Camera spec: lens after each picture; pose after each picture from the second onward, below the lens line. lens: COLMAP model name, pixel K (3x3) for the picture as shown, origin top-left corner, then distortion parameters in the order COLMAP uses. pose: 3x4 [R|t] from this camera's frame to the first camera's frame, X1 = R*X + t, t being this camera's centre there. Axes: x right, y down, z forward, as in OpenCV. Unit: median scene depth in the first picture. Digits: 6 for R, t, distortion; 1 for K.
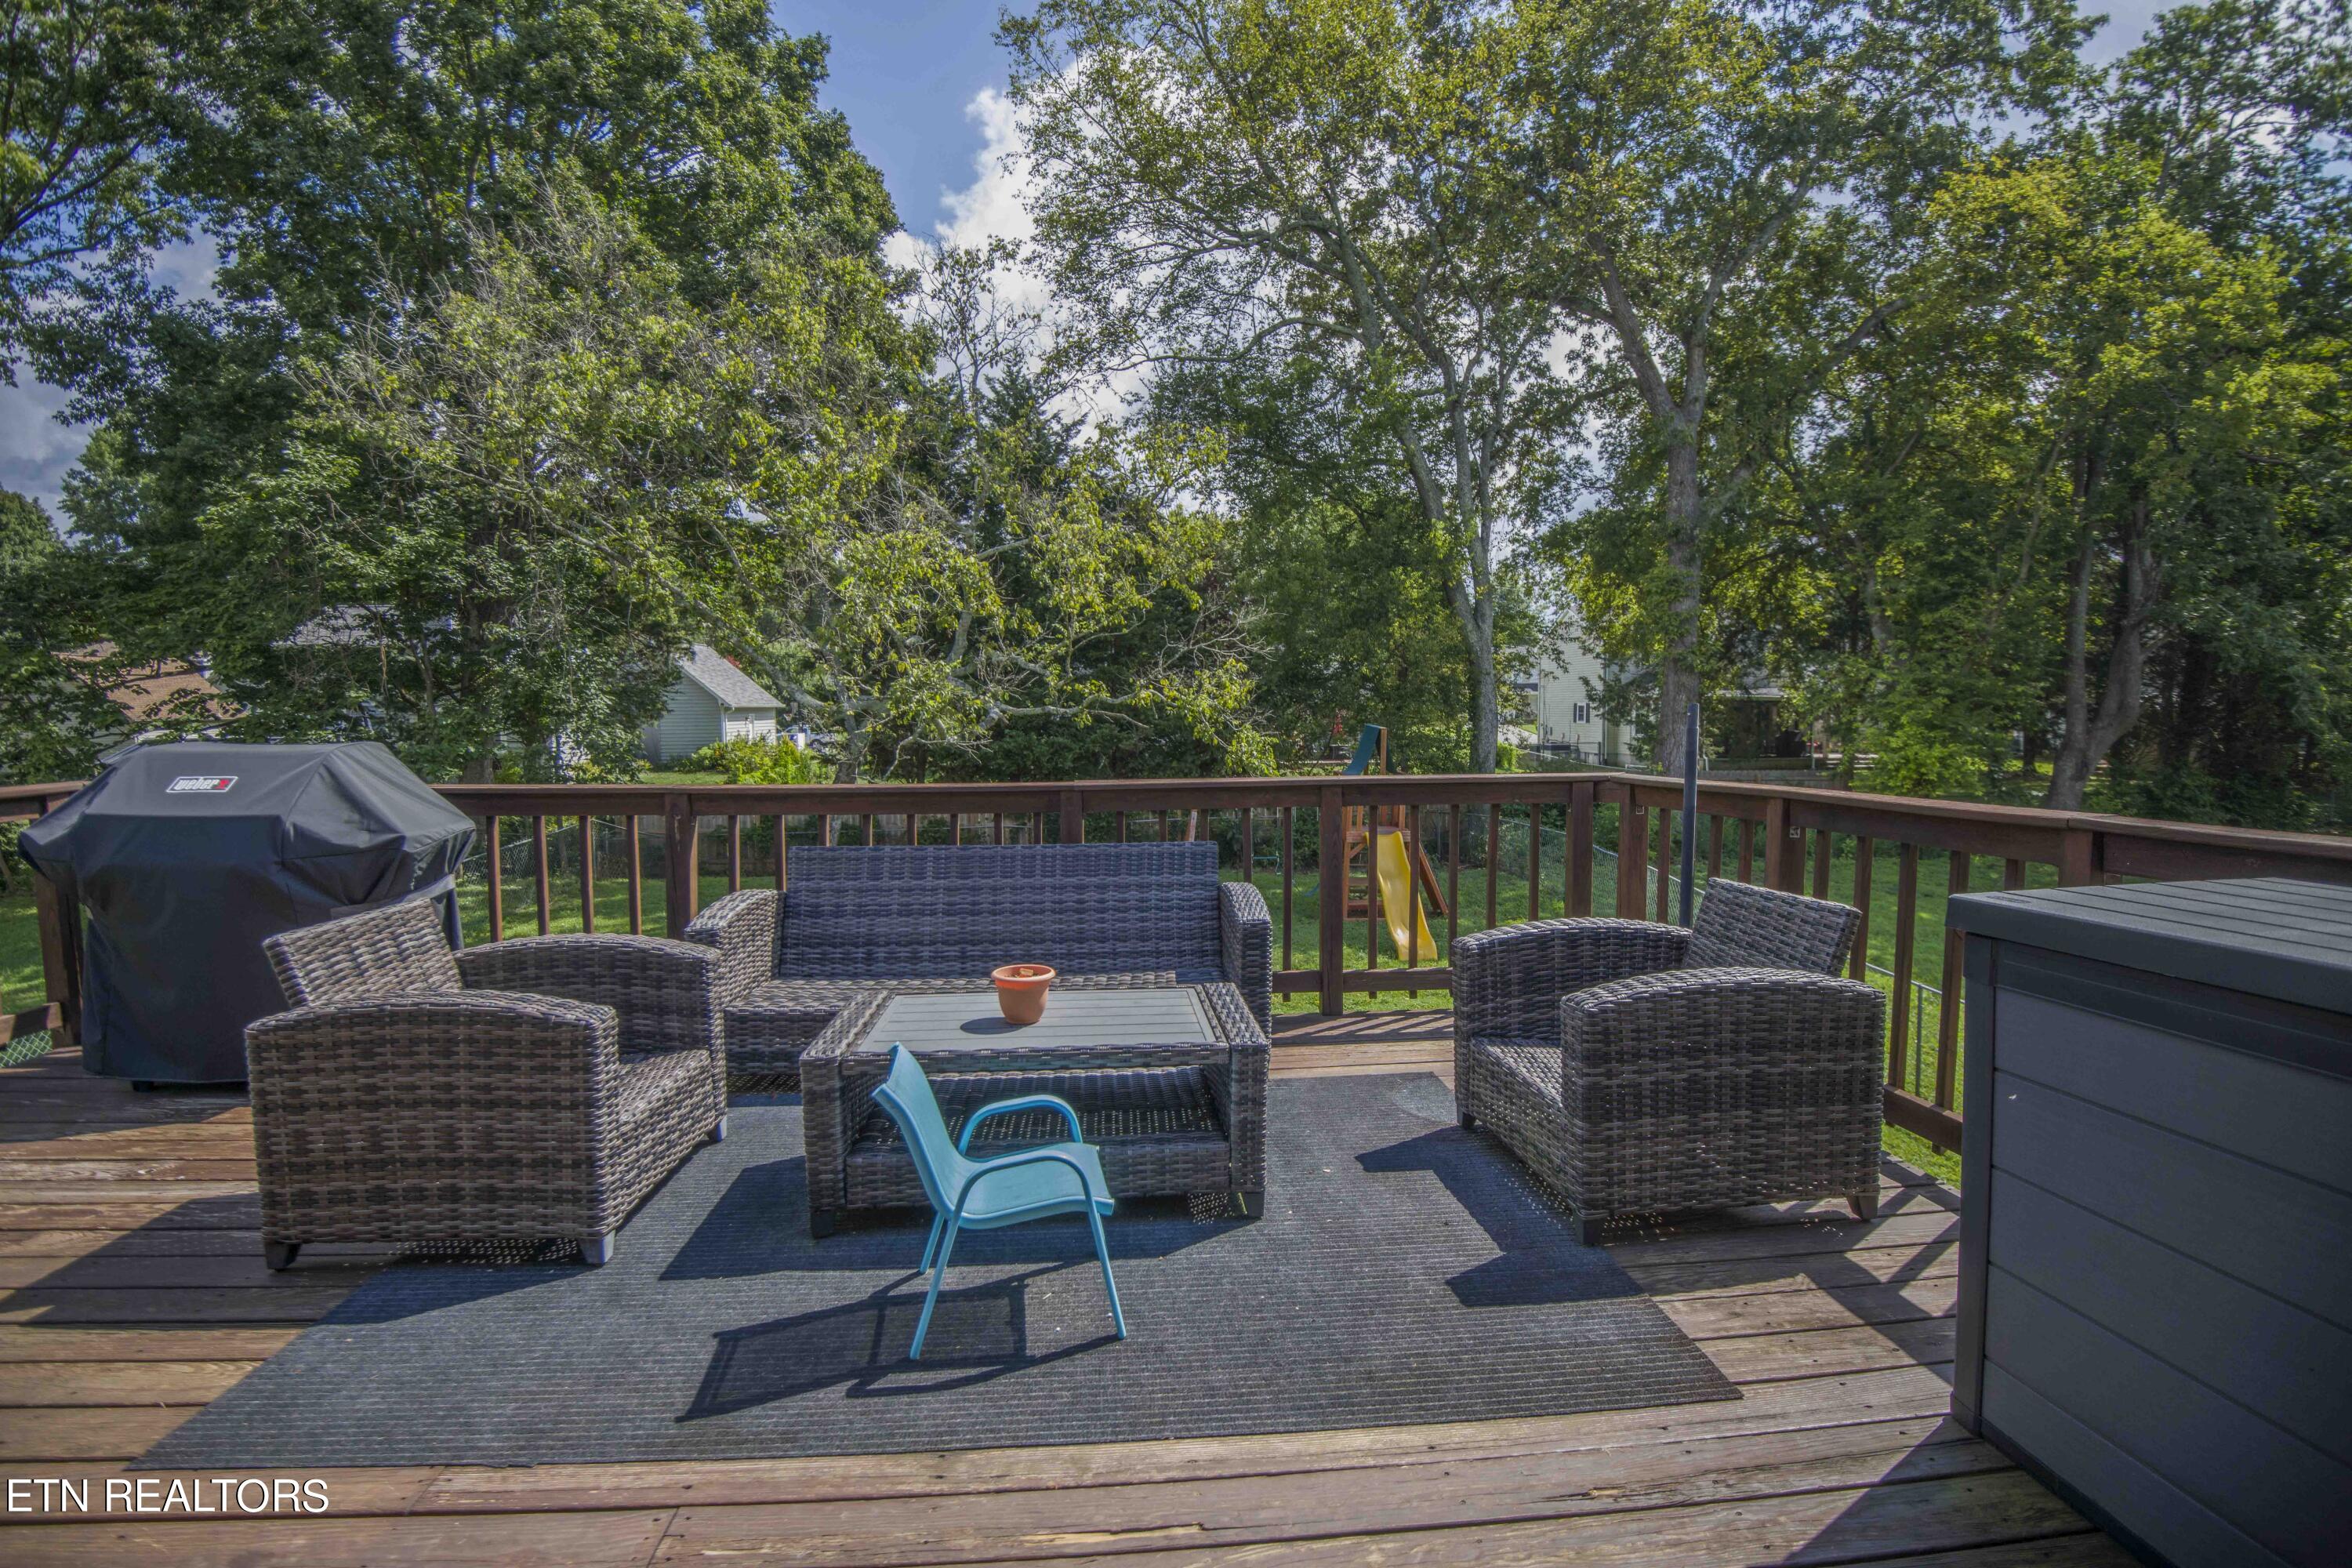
lens RADIAL K [[1078.4, 0, 1190.1], [0, 1078.4, 778.5], [0, 0, 1]] dist [-0.039429, -0.000119]
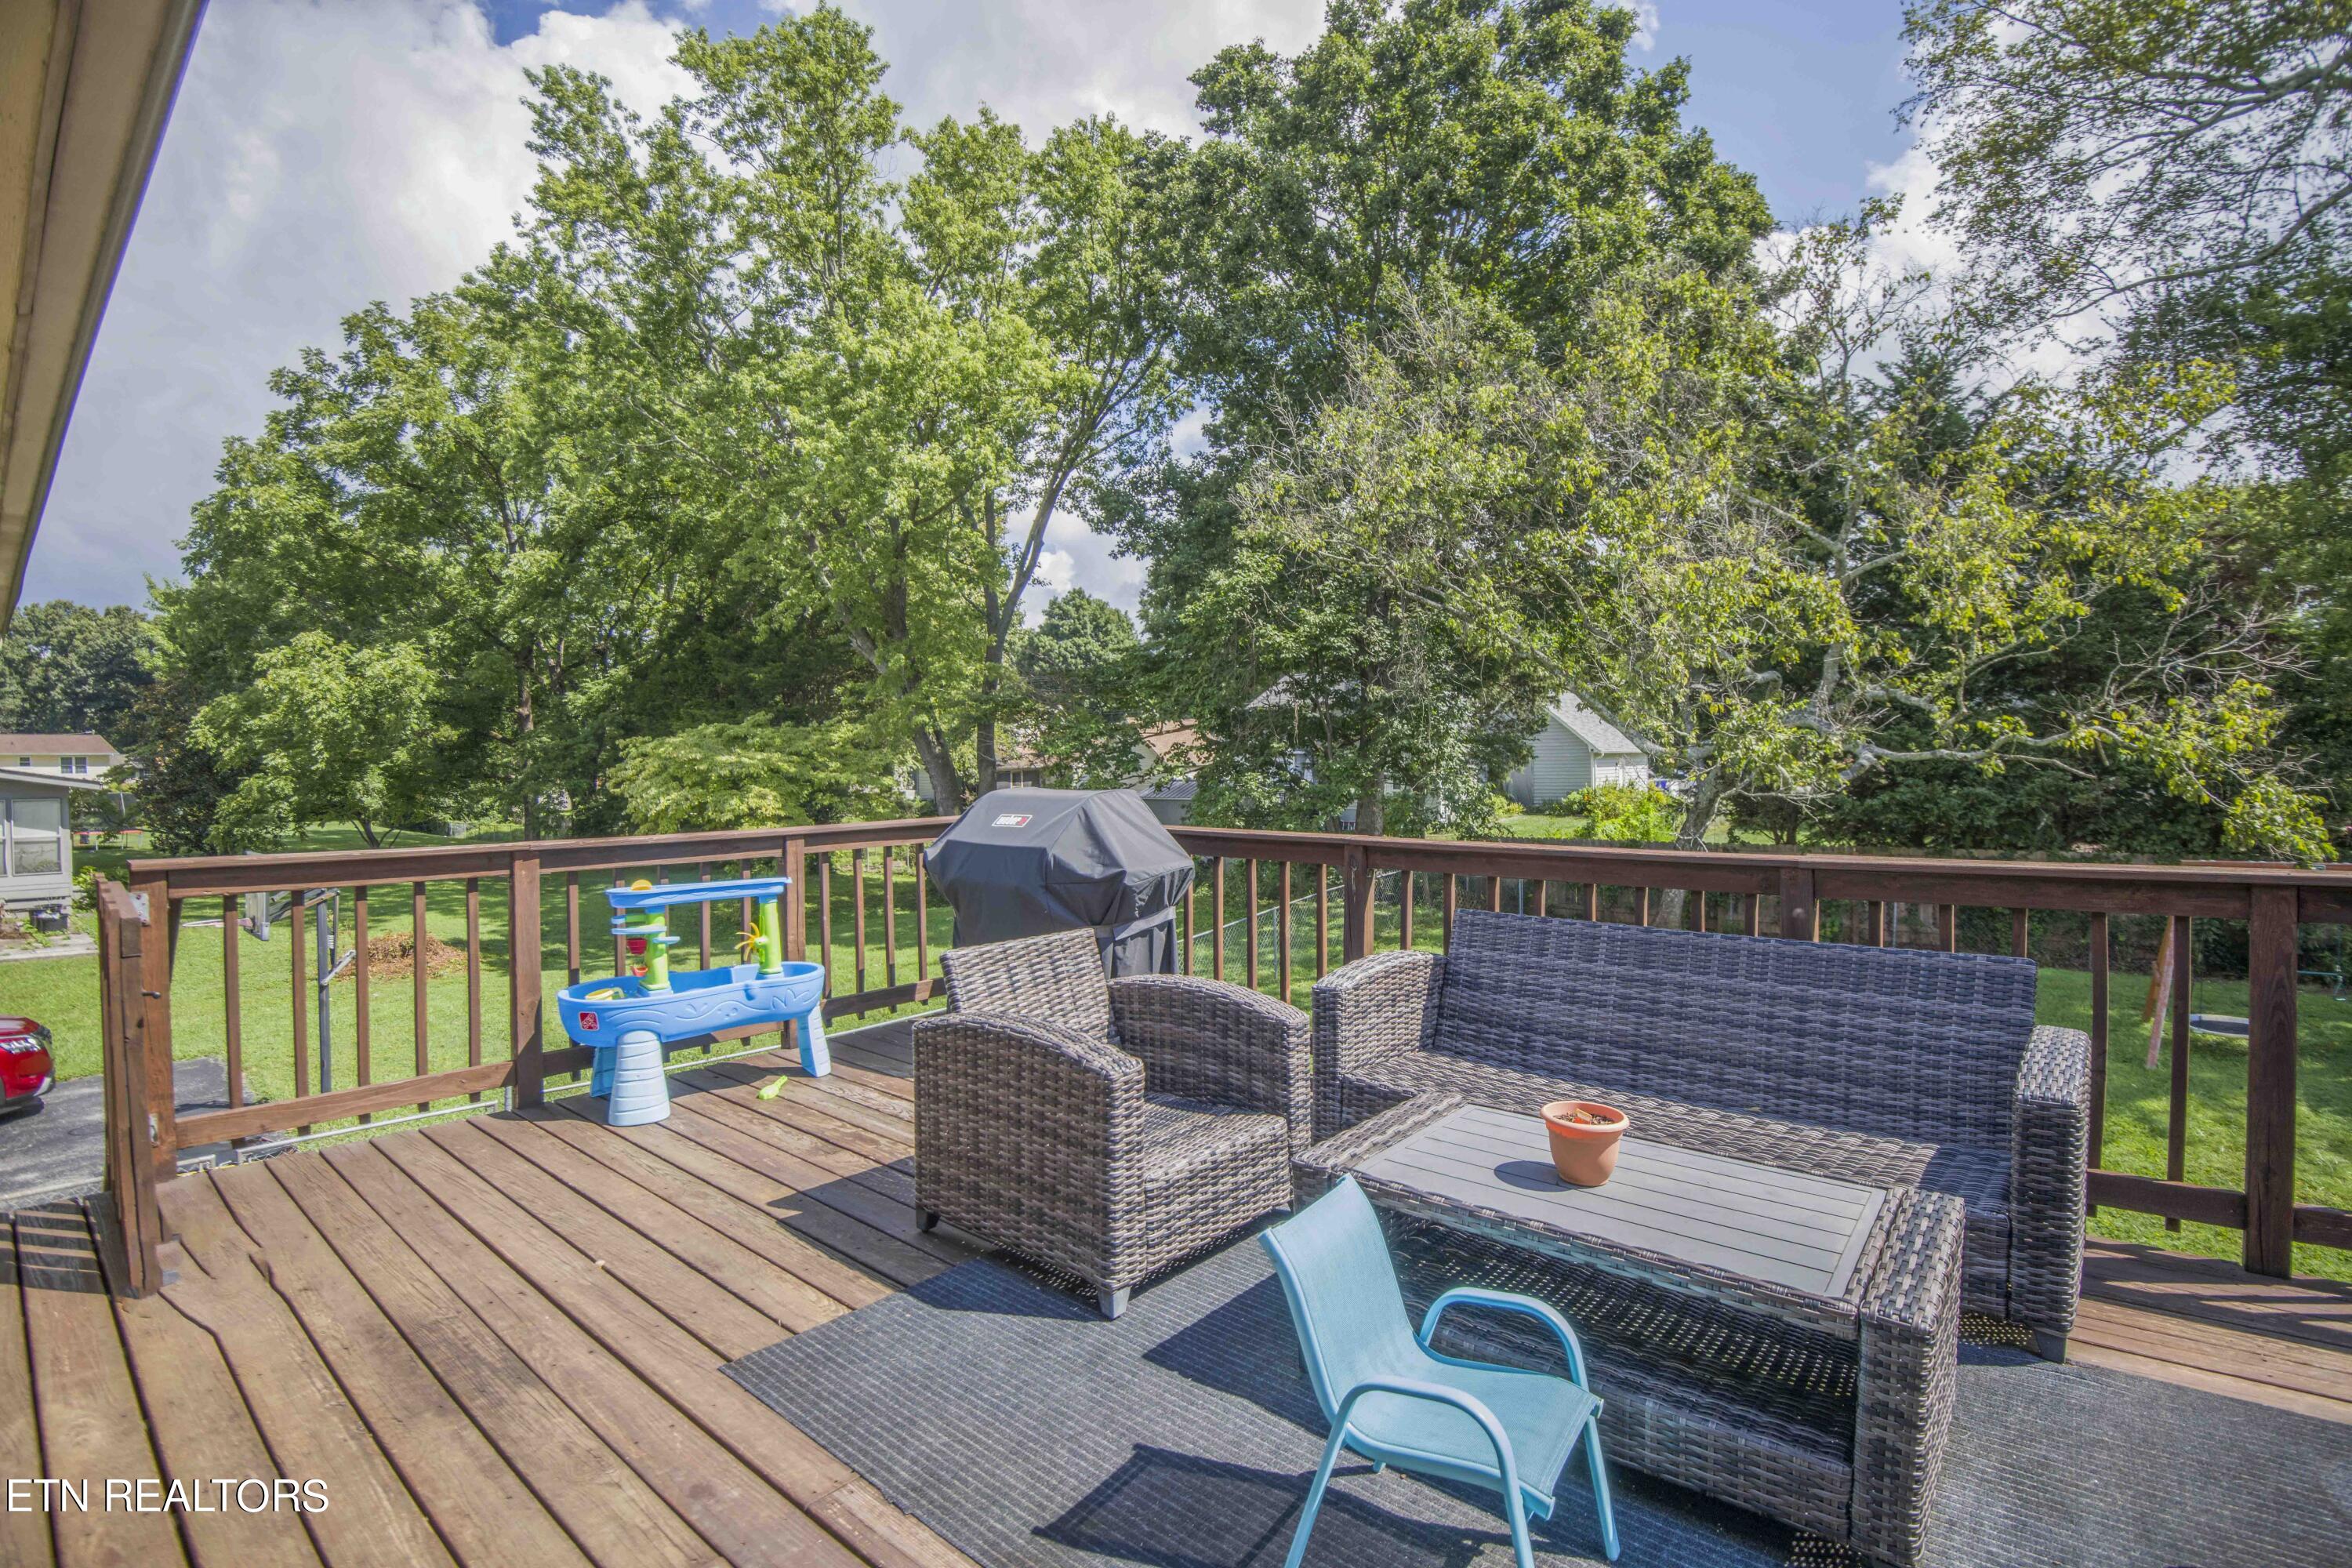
lens RADIAL K [[1070.0, 0, 1183.3], [0, 1070.0, 780.6], [0, 0, 1]] dist [-0.015815, -0.011461]
pose [[0.705224, 0.008239, -0.708936, 0.023136], [-0.036752, 0.999013, -0.024950, -0.003029], [0.708031, 0.043650, 0.704831, 0.035958]]
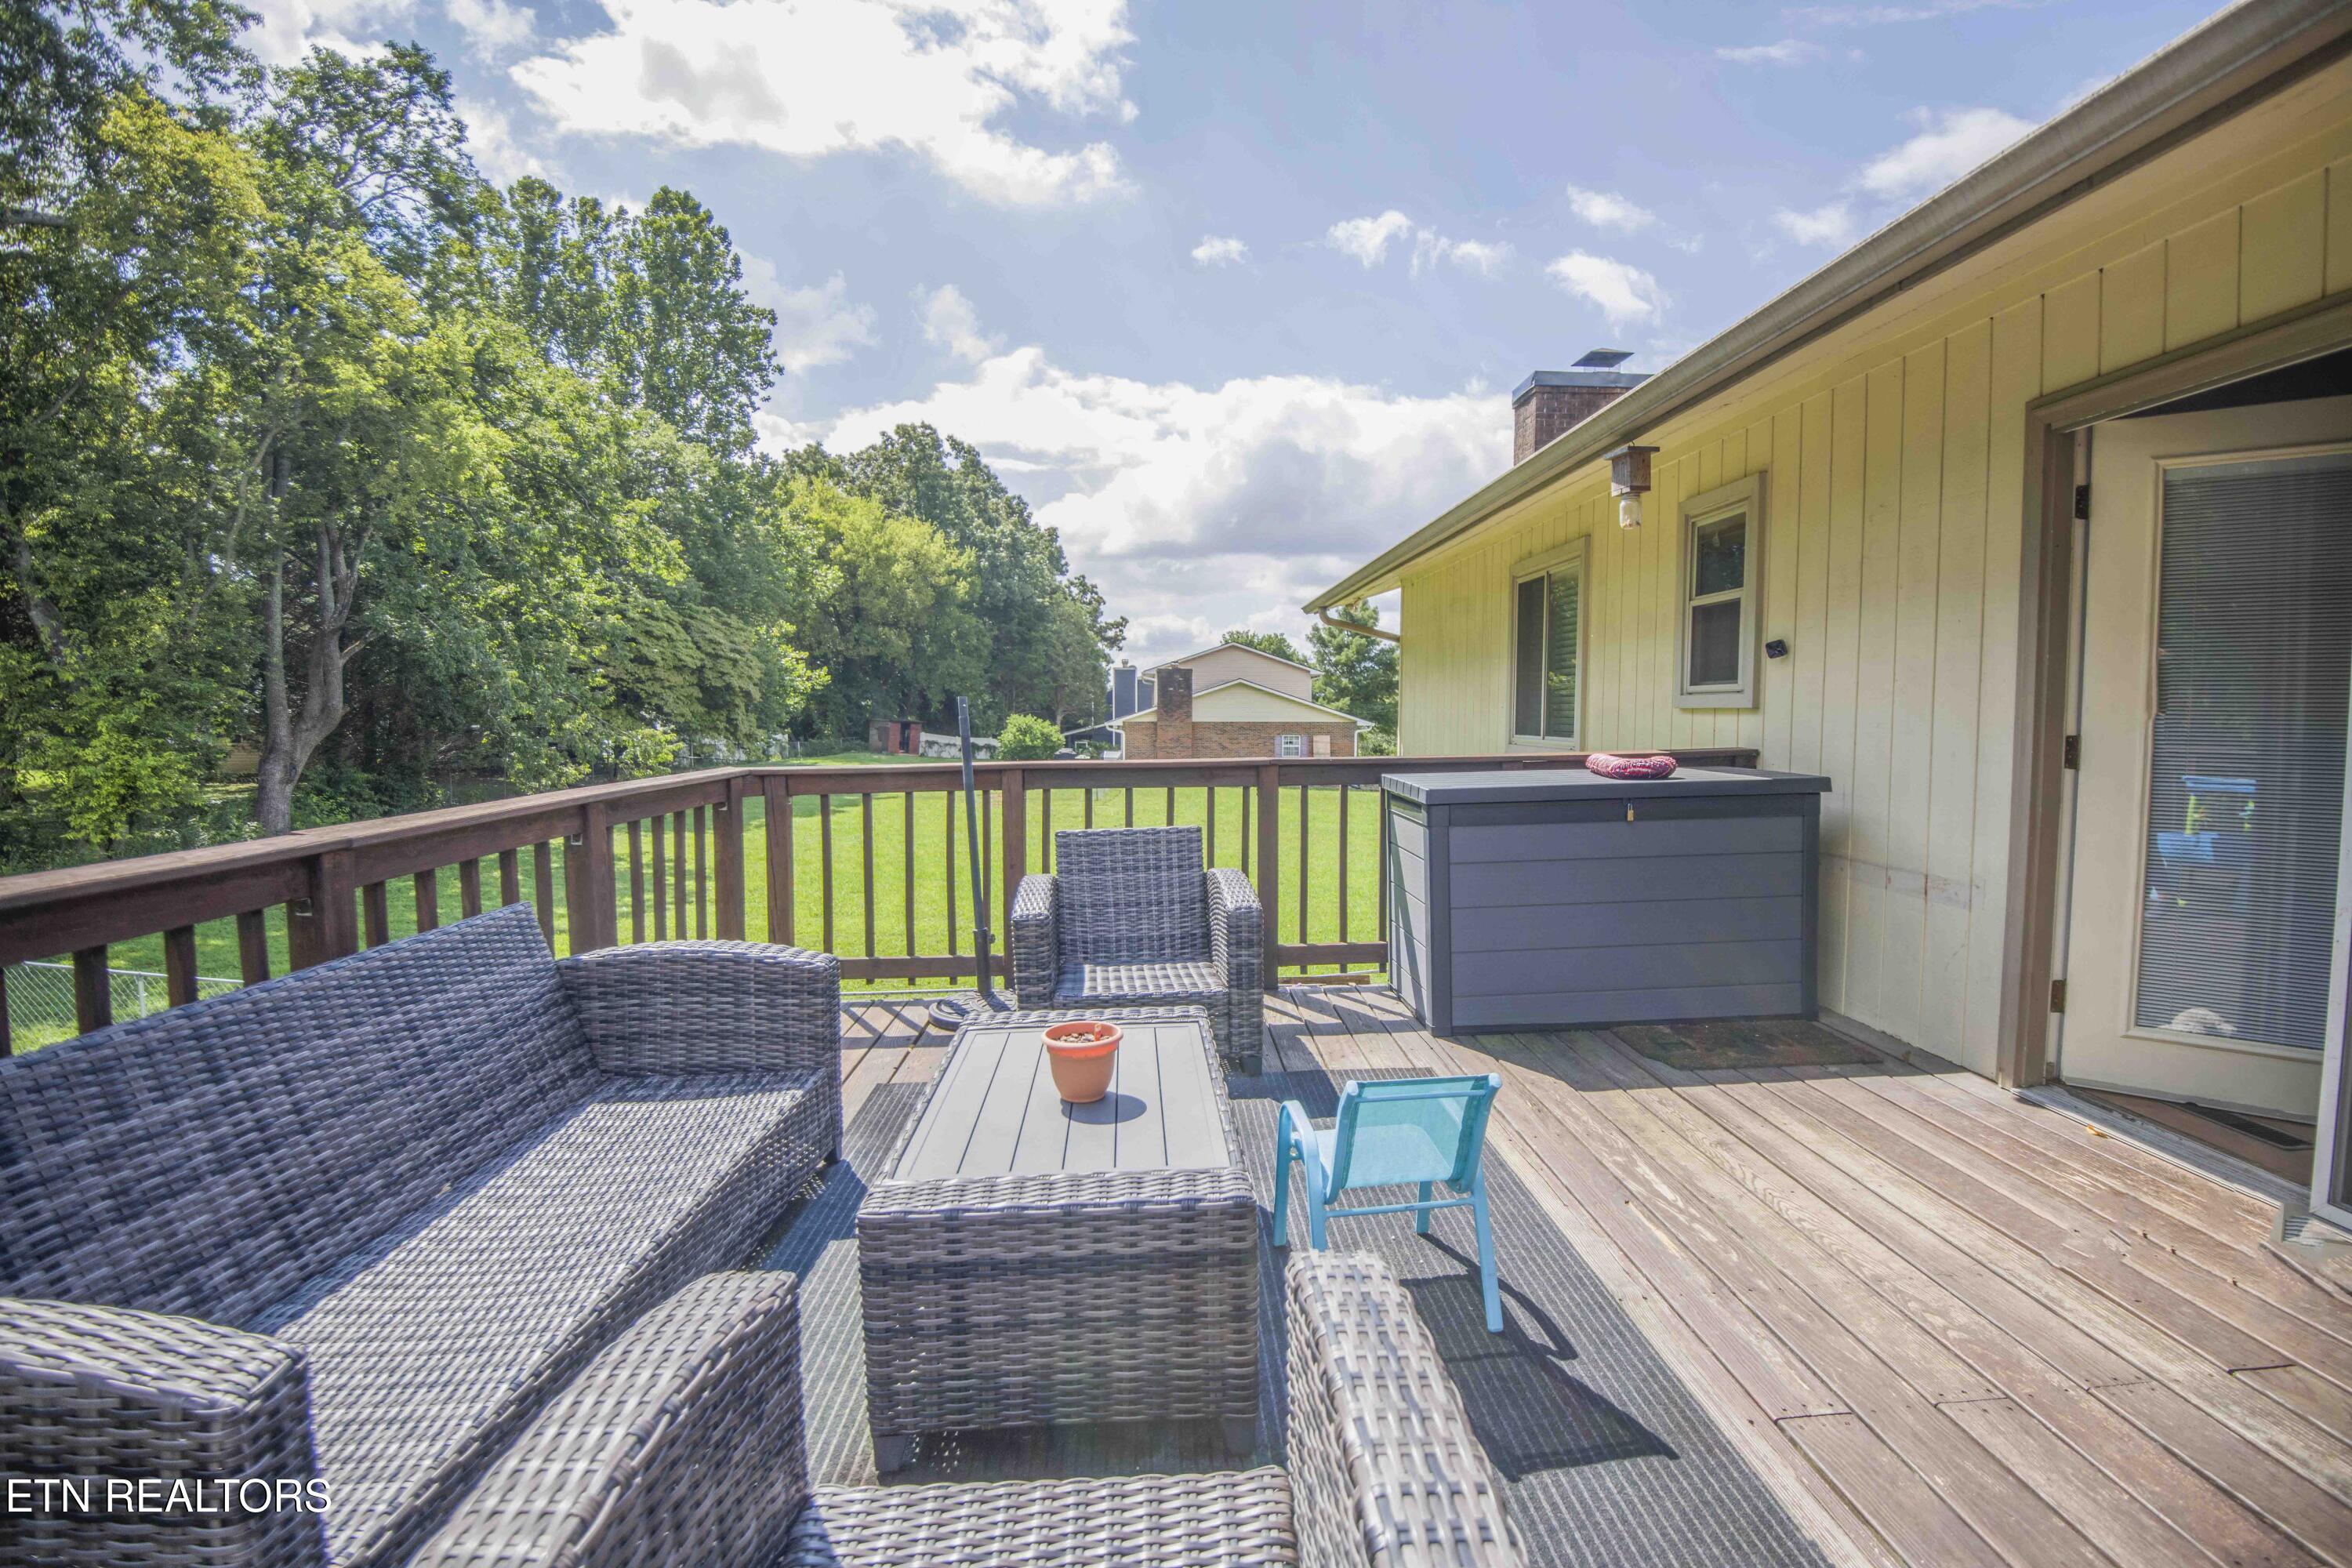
lens RADIAL K [[1070.0, 0, 1183.3], [0, 1070.0, 780.6], [0, 0, 1]] dist [-0.015815, -0.011461]
pose [[0.040964, -0.059010, 0.997417, -0.122148], [0.062153, 0.996472, 0.056401, -0.004814], [-0.997226, 0.059682, 0.044487, 0.119457]]
